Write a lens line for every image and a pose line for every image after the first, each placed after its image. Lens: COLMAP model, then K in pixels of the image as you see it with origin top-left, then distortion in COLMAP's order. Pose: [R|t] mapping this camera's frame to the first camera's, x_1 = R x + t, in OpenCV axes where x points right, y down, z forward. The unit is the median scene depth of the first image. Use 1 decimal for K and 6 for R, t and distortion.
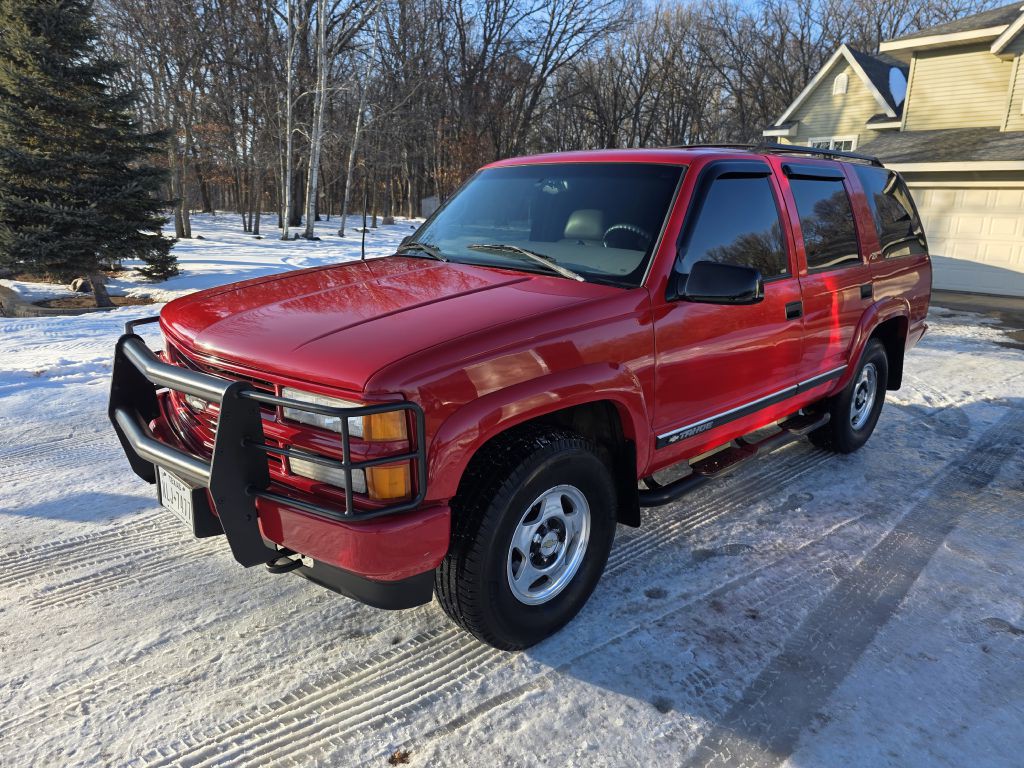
lens RADIAL K [[686.8, 0, 521.2], [0, 686.8, 376.8], [0, 0, 1]] dist [0.056096, -0.044982]
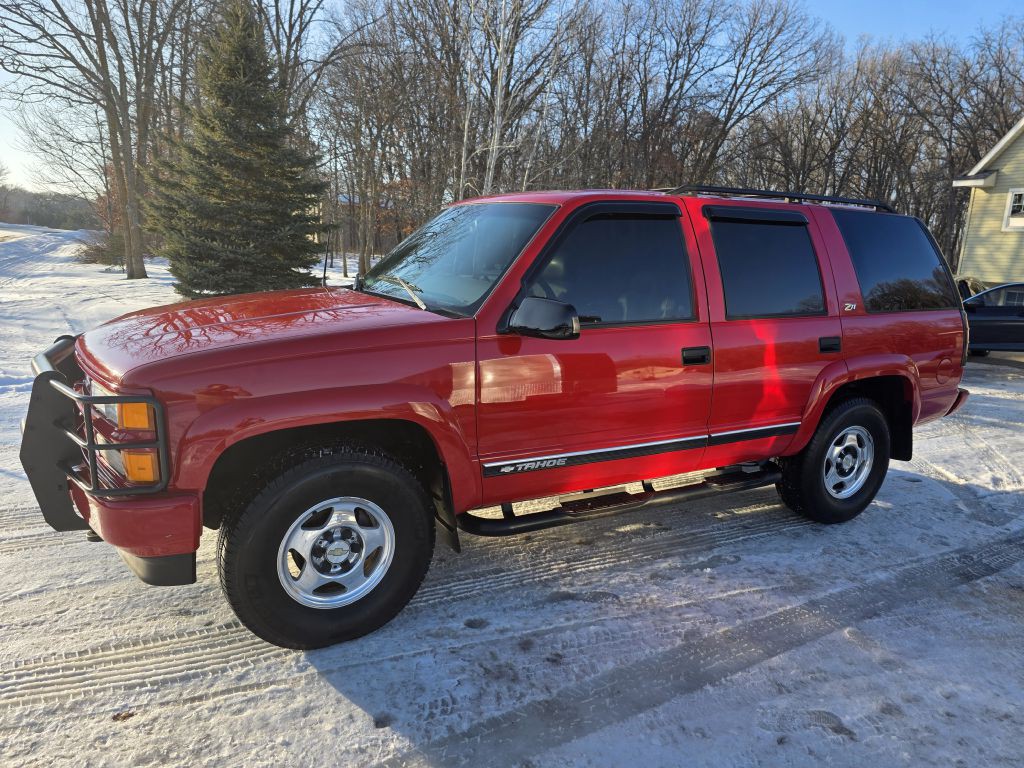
lens RADIAL K [[686.8, 0, 520.5], [0, 686.8, 374.5], [0, 0, 1]] dist [0.056096, -0.044982]
pose [[0.963851, 0.067458, -0.257759, 0.517451], [-0.086235, 0.994329, -0.062234, 0.013667], [0.252099, 0.082212, 0.964203, 0.027353]]
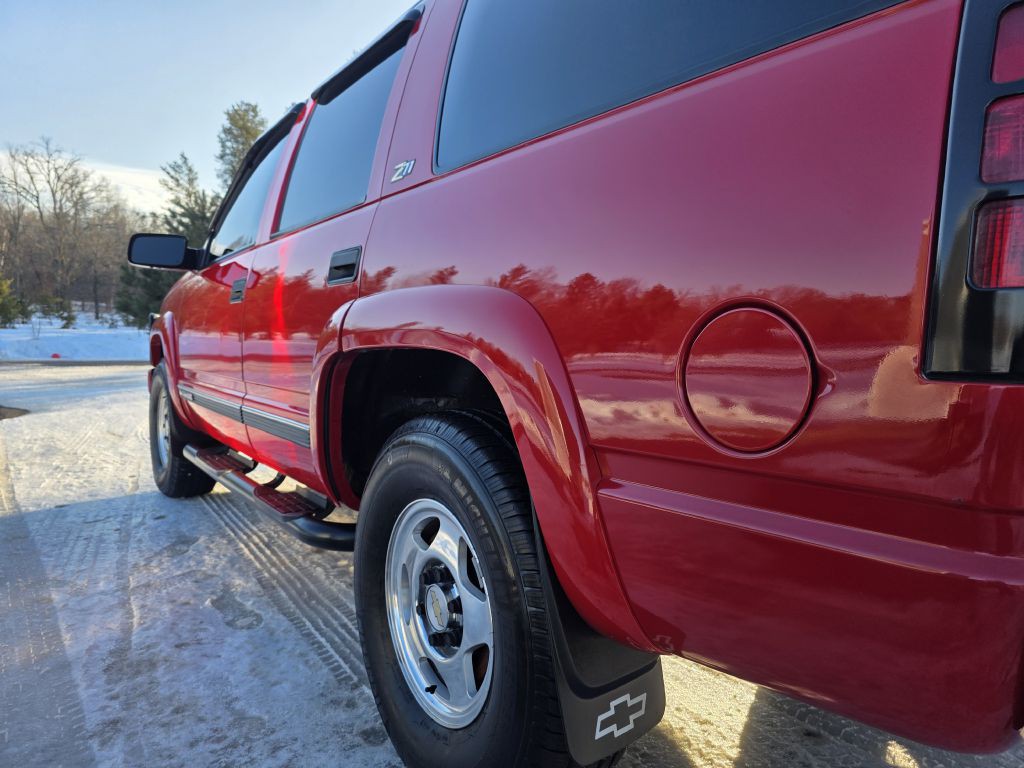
lens RADIAL K [[686.8, 0, 494.3], [0, 686.8, 367.6], [0, 0, 1]] dist [0.056096, -0.044982]
pose [[-0.175659, 0.017403, -0.984297, 1.339311], [-0.267829, 0.961285, 0.064793, -0.175841], [0.947318, 0.275005, -0.164198, 1.768666]]
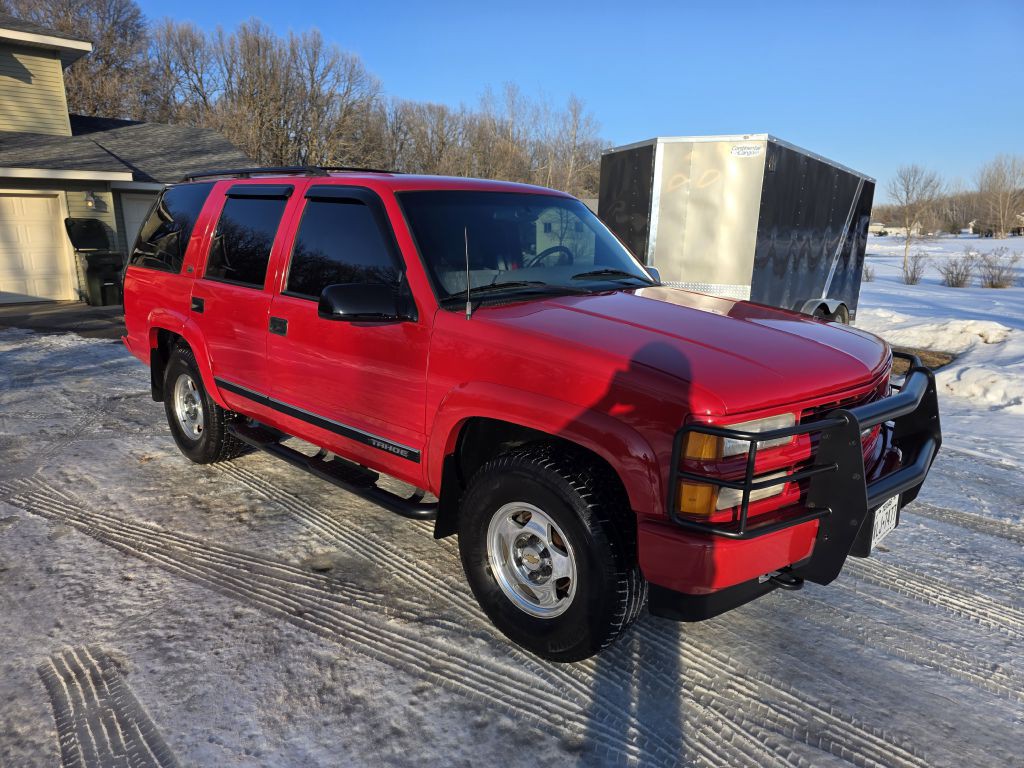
lens RADIAL K [[686.8, 0, 508.6], [0, 686.8, 375.2], [0, 0, 1]] dist [0.056096, -0.044982]
pose [[-0.035393, -0.235629, 0.971198, -1.315607], [0.233804, 0.942886, 0.237281, -0.382058], [-0.971639, 0.235468, 0.021719, 1.336862]]
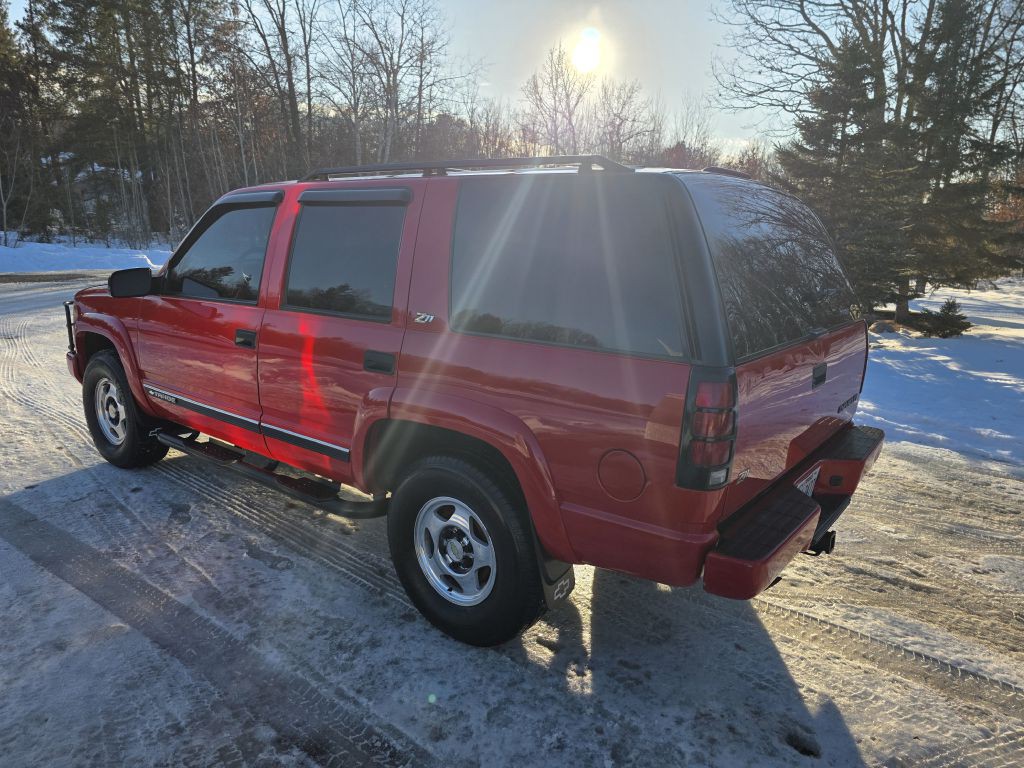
lens RADIAL K [[686.8, 0, 508.5], [0, 686.8, 377.0], [0, 0, 1]] dist [0.056096, -0.044982]
pose [[0.121532, 0.188128, -0.974596, 1.784601], [-0.271771, 0.950660, 0.149618, -0.370783], [0.954657, 0.246684, 0.166663, 1.533103]]
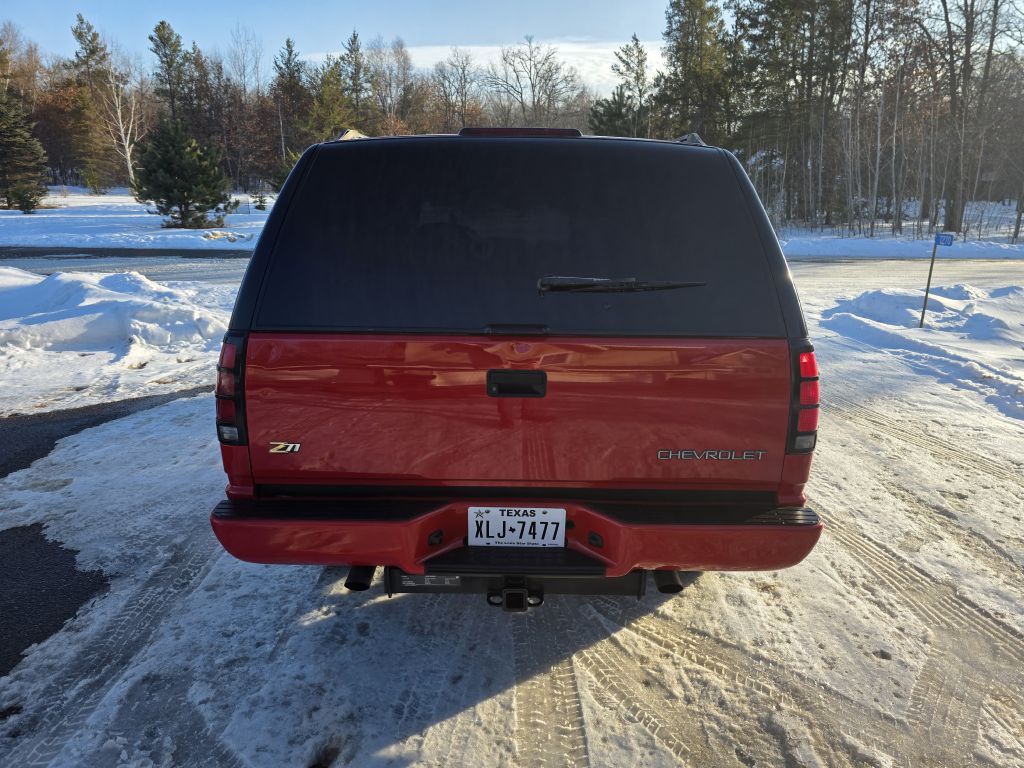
lens RADIAL K [[686.8, 0, 507.7], [0, 686.8, 364.6], [0, 0, 1]] dist [0.056096, -0.044982]
pose [[-0.709443, 0.131048, -0.692472, 1.418290], [-0.202056, 0.903491, 0.377991, -0.657348], [0.675177, 0.408081, -0.614497, 2.577510]]
